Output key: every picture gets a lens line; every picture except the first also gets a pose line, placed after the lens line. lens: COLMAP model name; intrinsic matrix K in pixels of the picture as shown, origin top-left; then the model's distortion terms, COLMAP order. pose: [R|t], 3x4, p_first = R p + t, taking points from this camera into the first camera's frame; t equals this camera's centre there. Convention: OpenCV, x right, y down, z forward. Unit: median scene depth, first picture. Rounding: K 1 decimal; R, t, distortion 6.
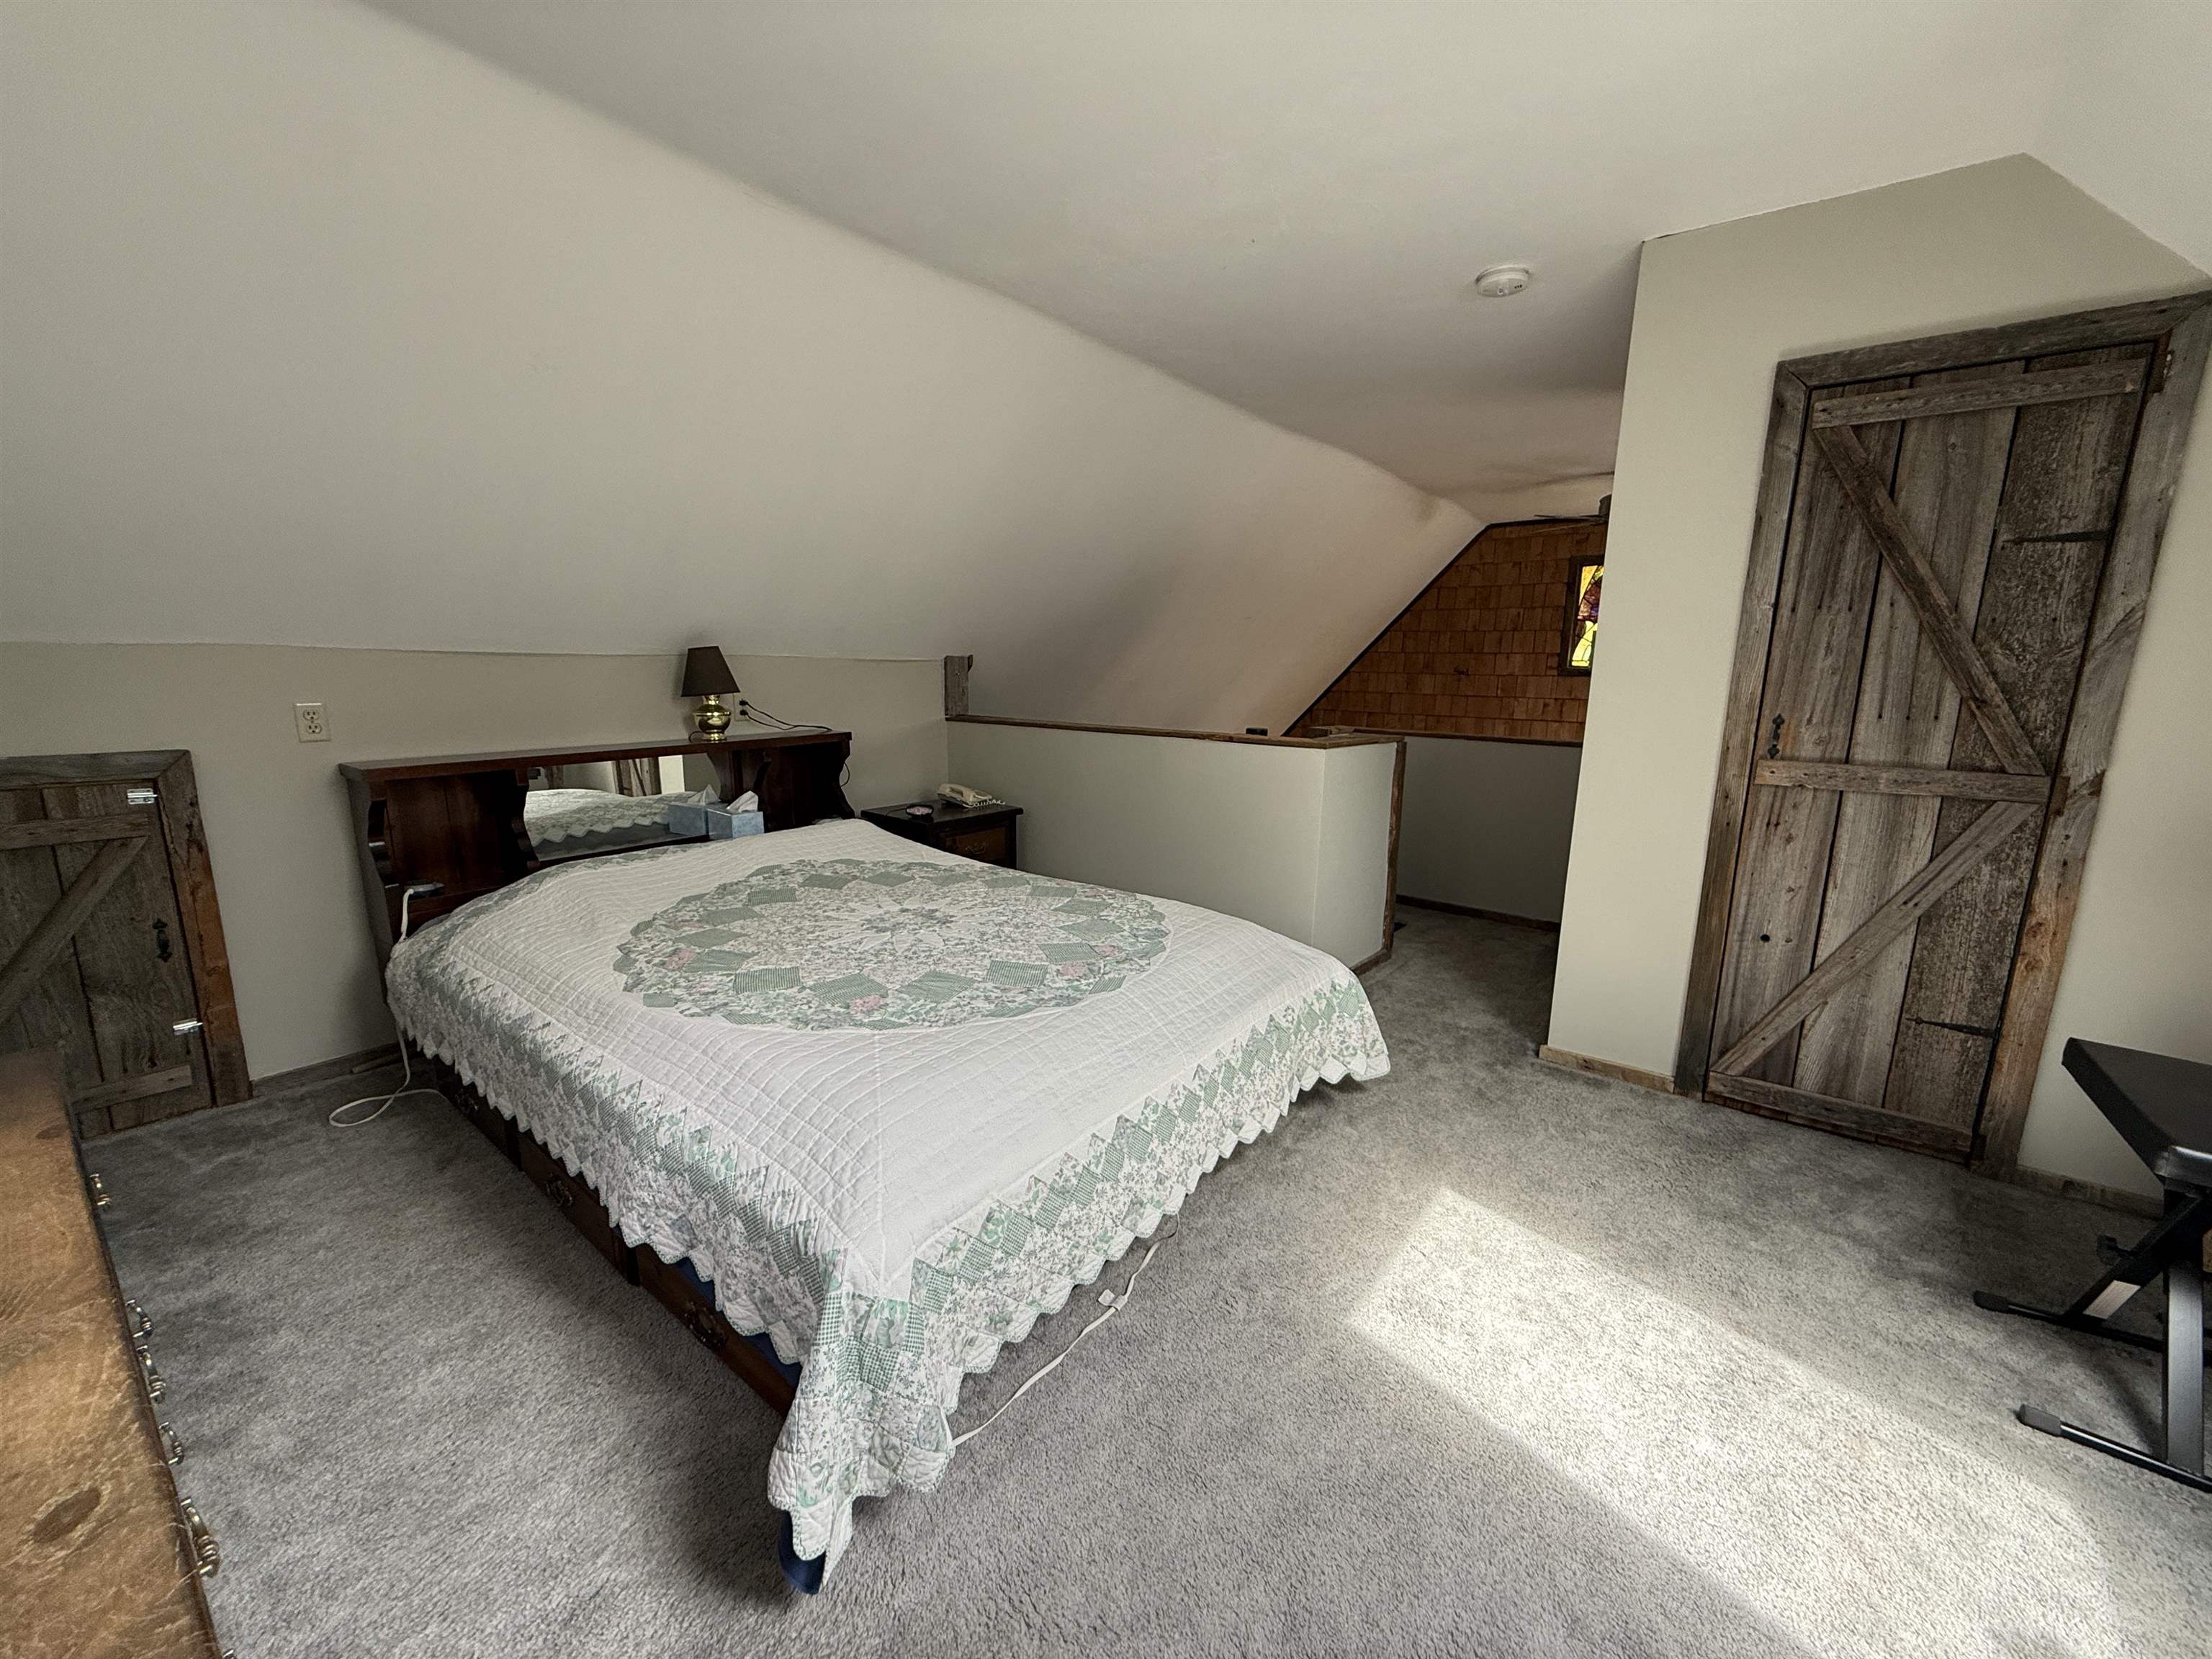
lens RADIAL K [[878.6, 0, 1109.7], [0, 878.6, 828.2], [0, 0, 1]] dist [-0.000376, -0.000085]
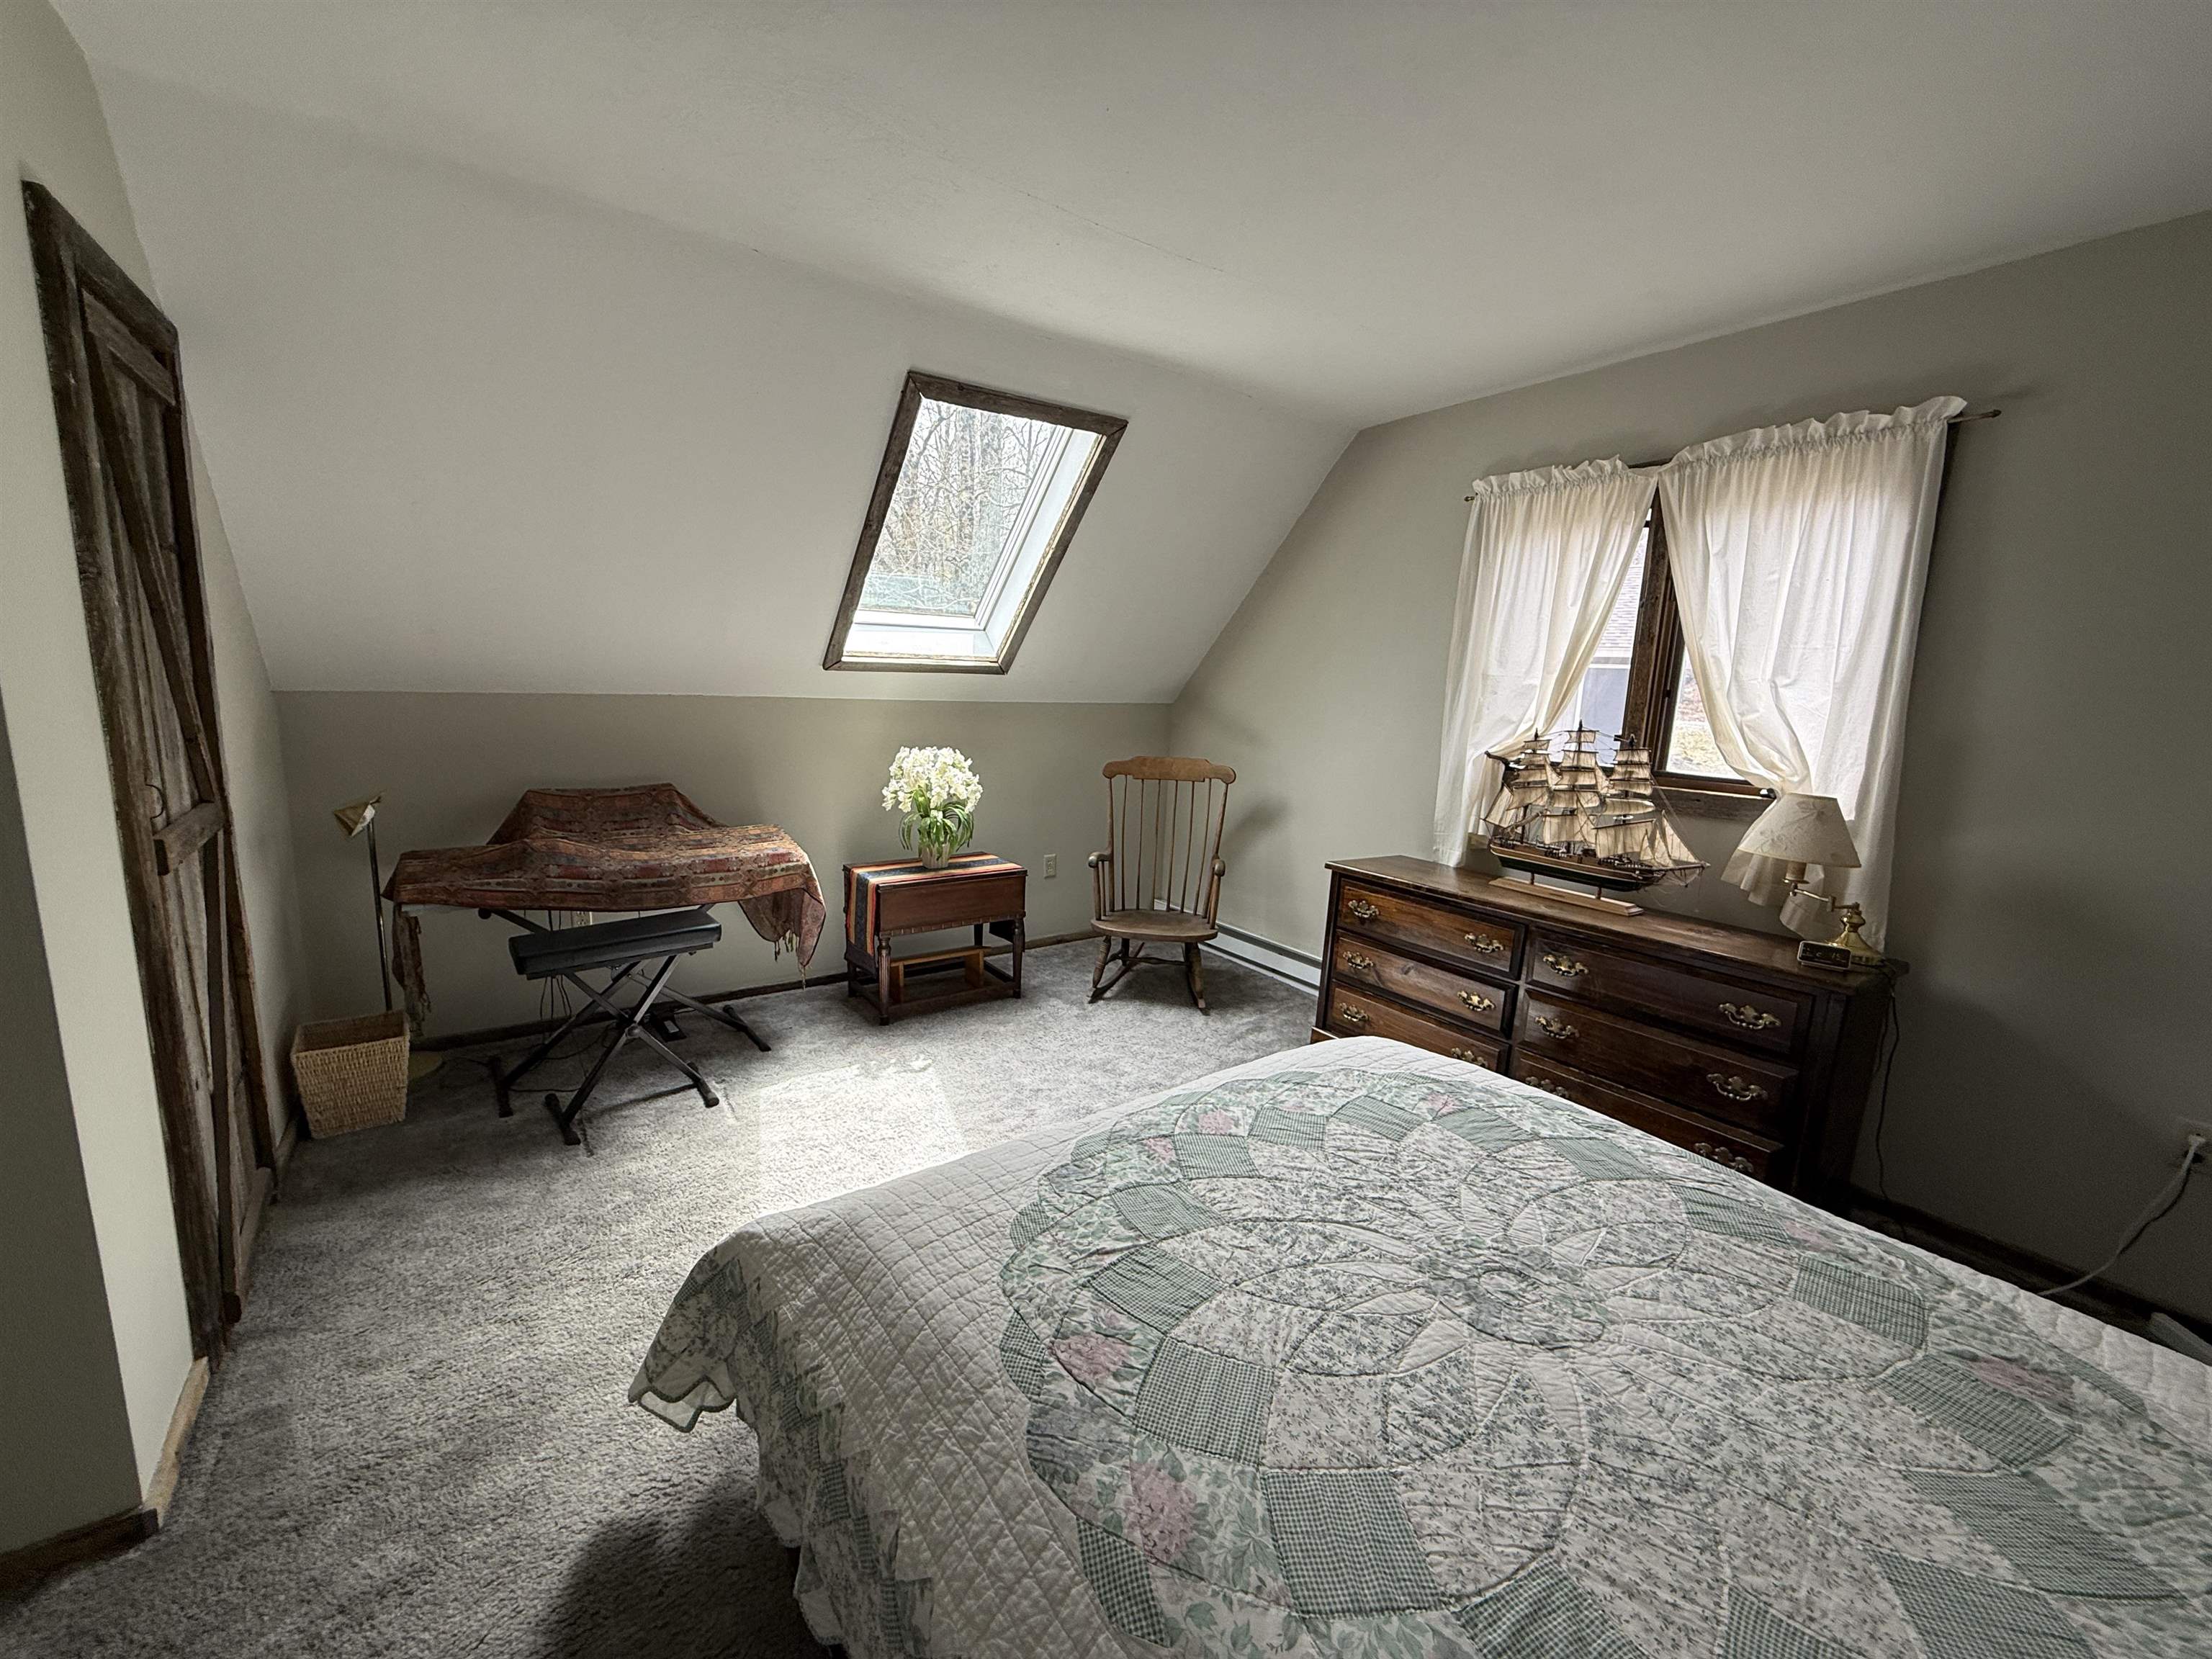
lens RADIAL K [[878.6, 0, 1107.7], [0, 878.6, 829.8], [0, 0, 1]] dist [-0.000376, -0.000085]
pose [[-0.959819, -0.094392, 0.264268, -0.112331], [0.002631, 0.938662, 0.344827, -0.313255], [-0.280607, 0.331667, -0.900698, 1.412369]]
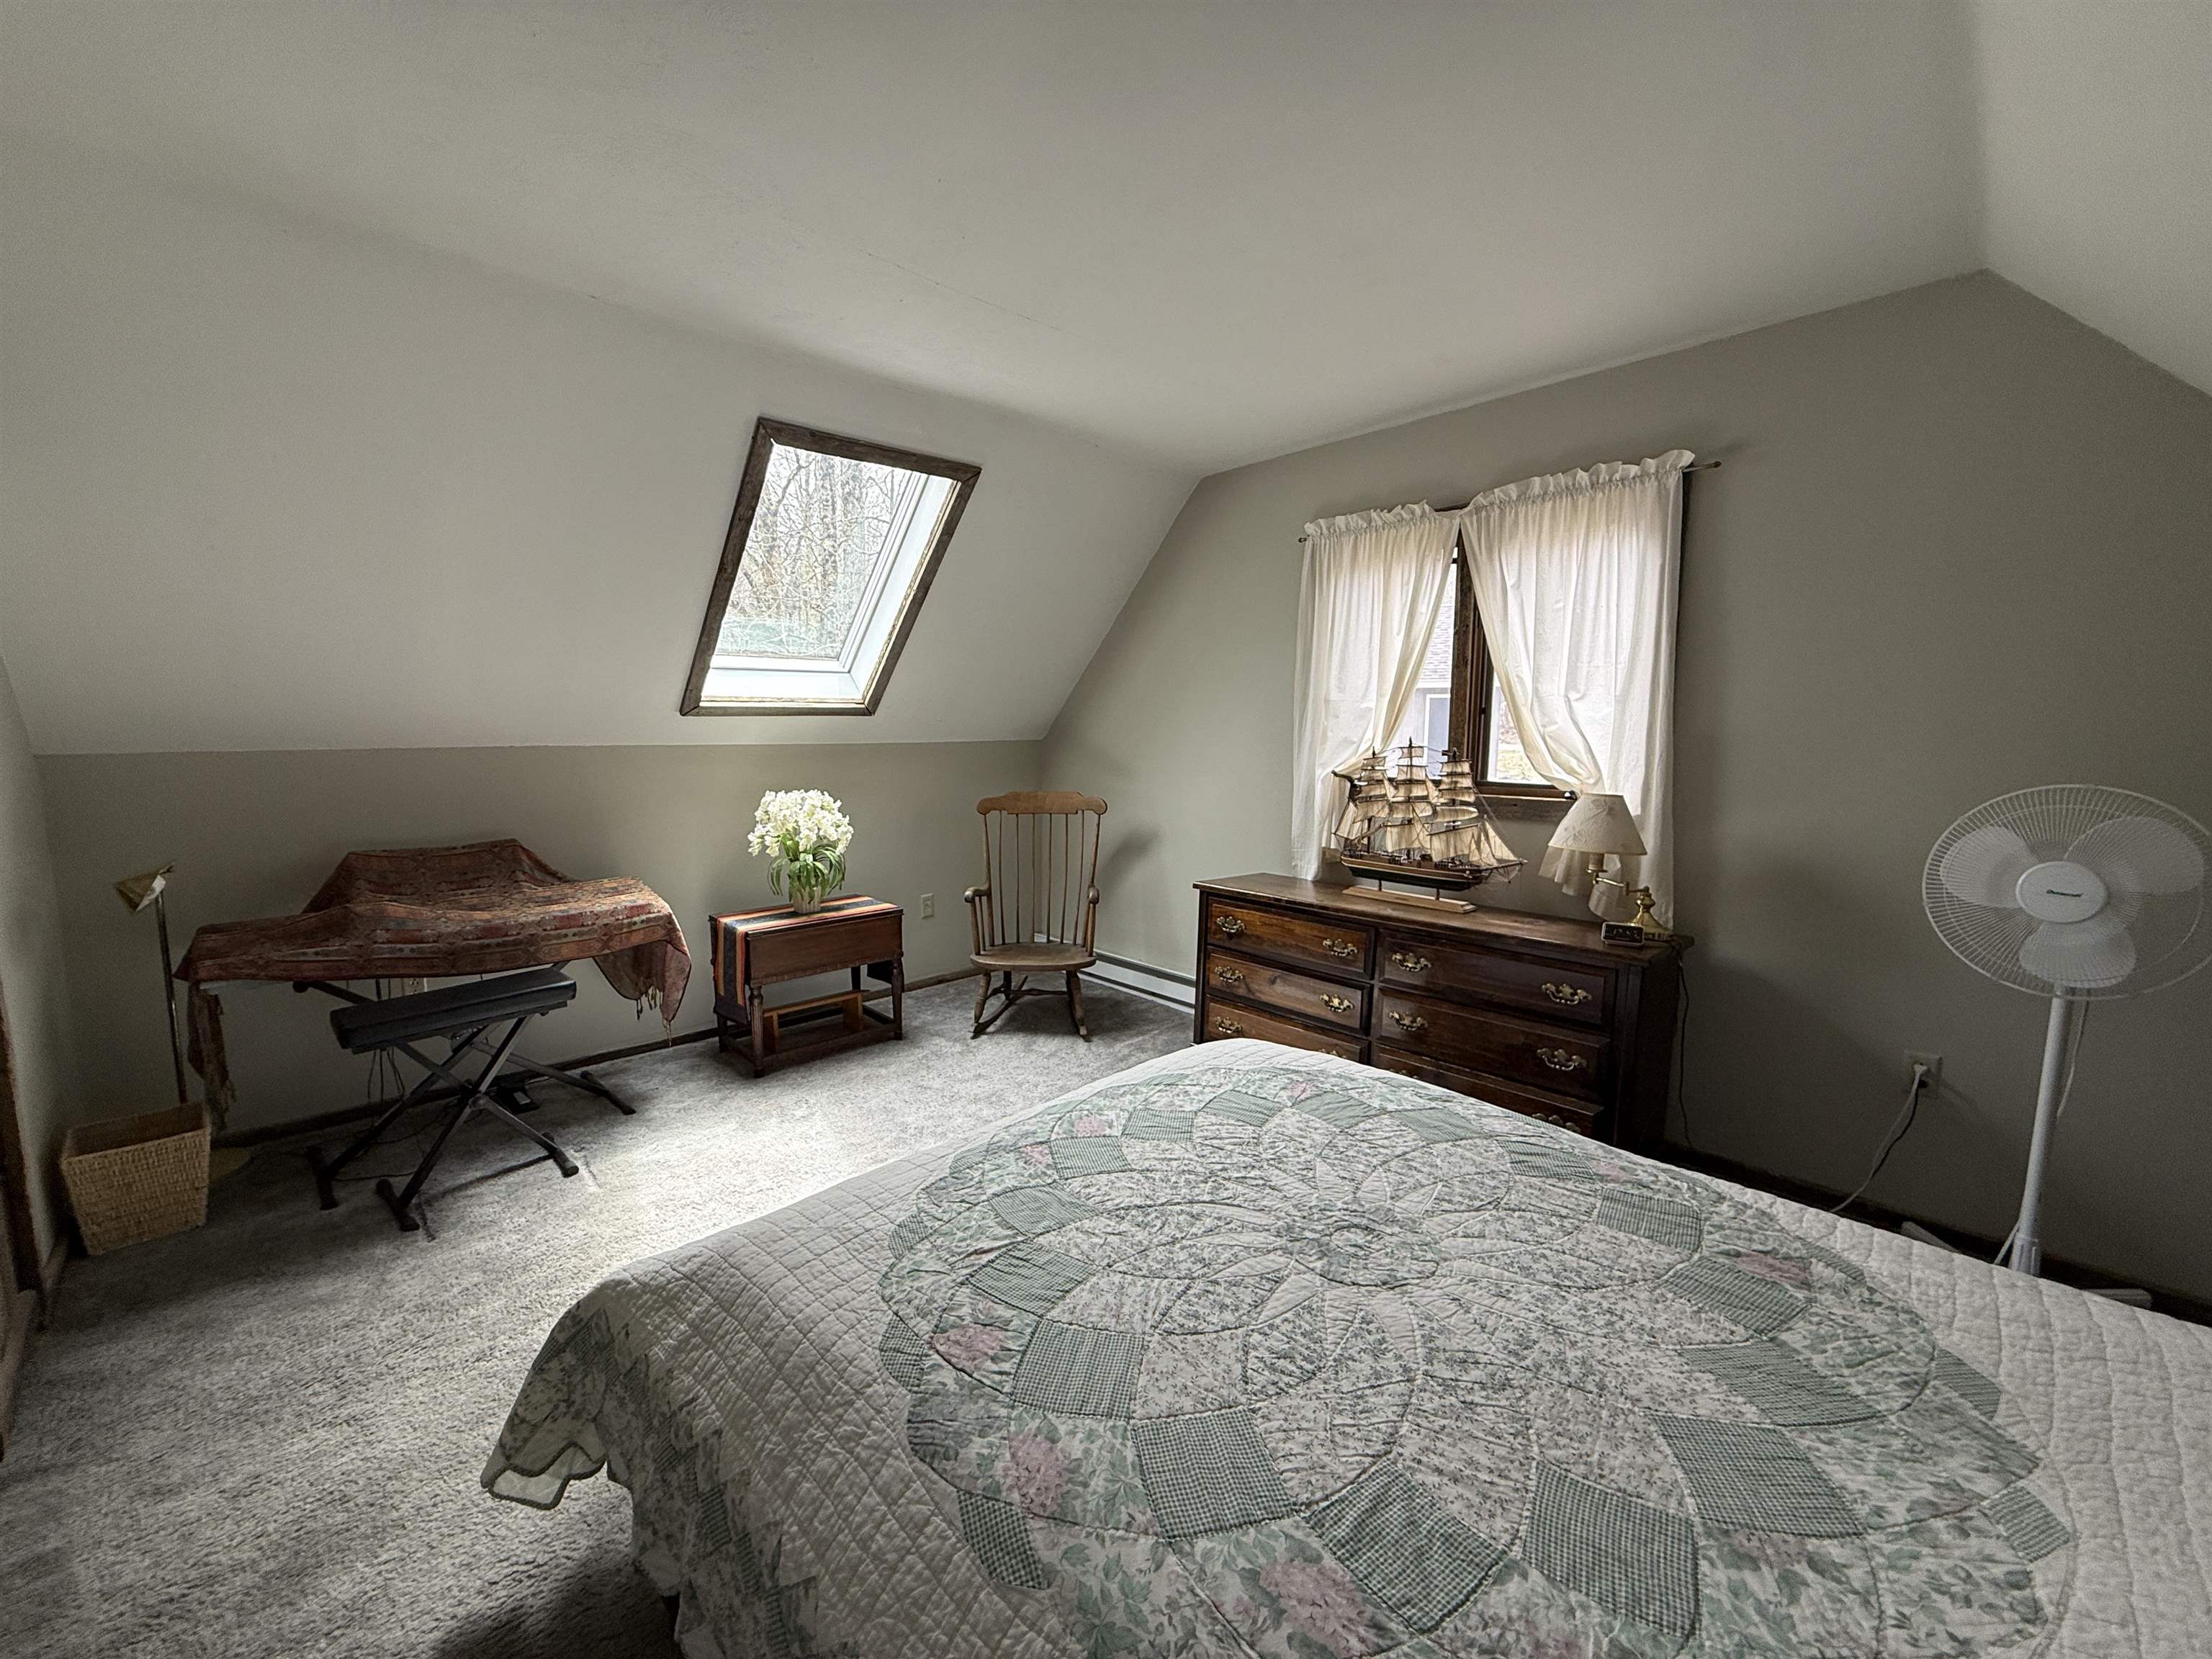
lens RADIAL K [[878.6, 0, 1107.3], [0, 878.6, 829.5], [0, 0, 1]] dist [-0.000376, -0.000085]
pose [[-0.989885, -0.033535, 0.137852, -0.137200], [0.009387, 0.954050, 0.299501, -0.304936], [-0.141561, 0.297766, -0.944085, 1.445789]]
